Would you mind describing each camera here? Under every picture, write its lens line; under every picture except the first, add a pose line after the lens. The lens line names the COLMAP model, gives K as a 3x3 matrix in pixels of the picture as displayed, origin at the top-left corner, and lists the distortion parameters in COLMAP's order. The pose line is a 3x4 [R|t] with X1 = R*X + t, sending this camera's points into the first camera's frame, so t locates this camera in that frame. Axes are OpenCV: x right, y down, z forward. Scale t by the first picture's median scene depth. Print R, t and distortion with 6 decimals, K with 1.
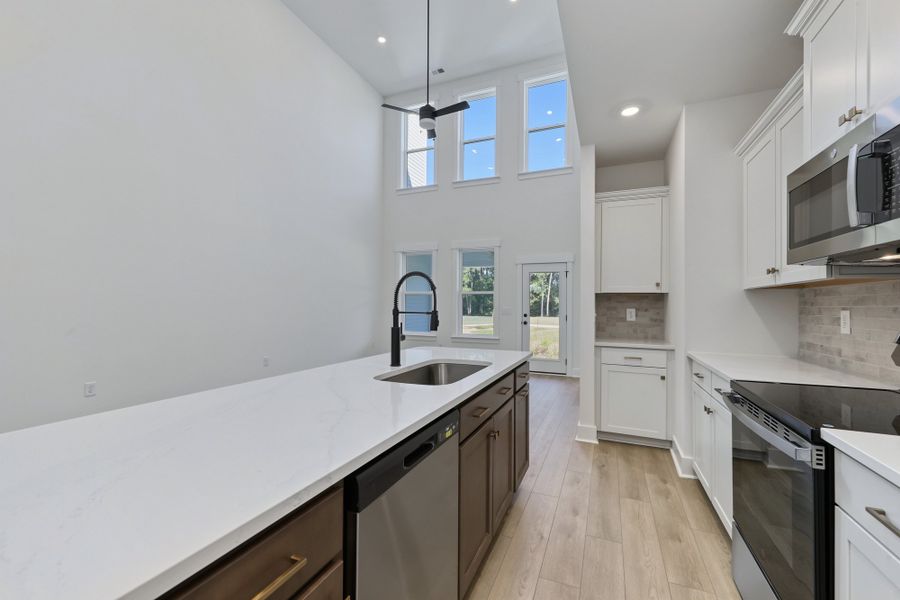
lens RADIAL K [[373.8, 0, 450.0], [0, 373.8, 300.0], [0, 0, 1]] dist [0.000328, 0.000005]
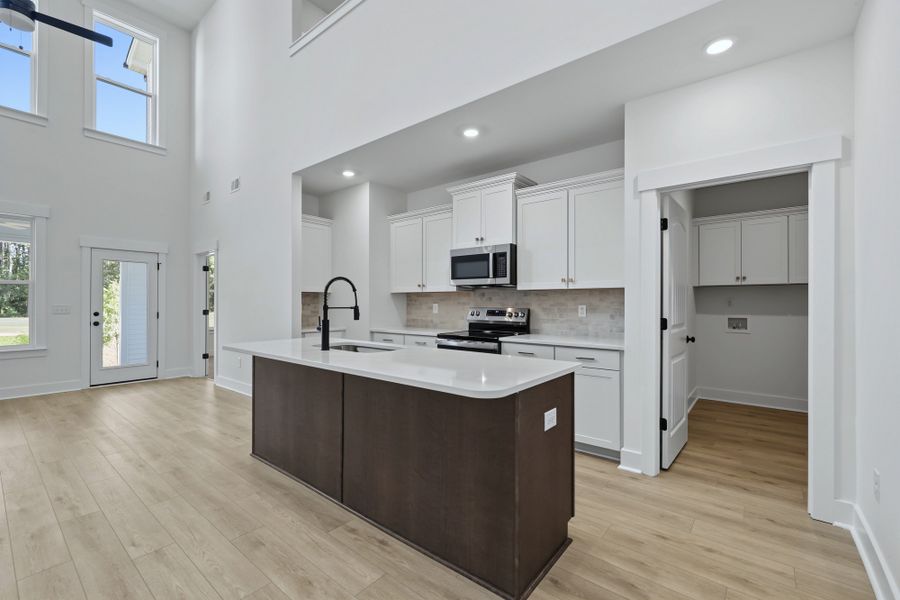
lens RADIAL K [[387.0, 0, 450.0], [0, 387.0, 300.0], [0, 0, 1]] dist [0.000535, 0.000006]
pose [[0.274939, 0.000061, 0.961462, -1.260141], [-0.013986, 0.999894, 0.003936, -0.005339], [-0.961360, -0.014529, 0.274911, 0.223319]]
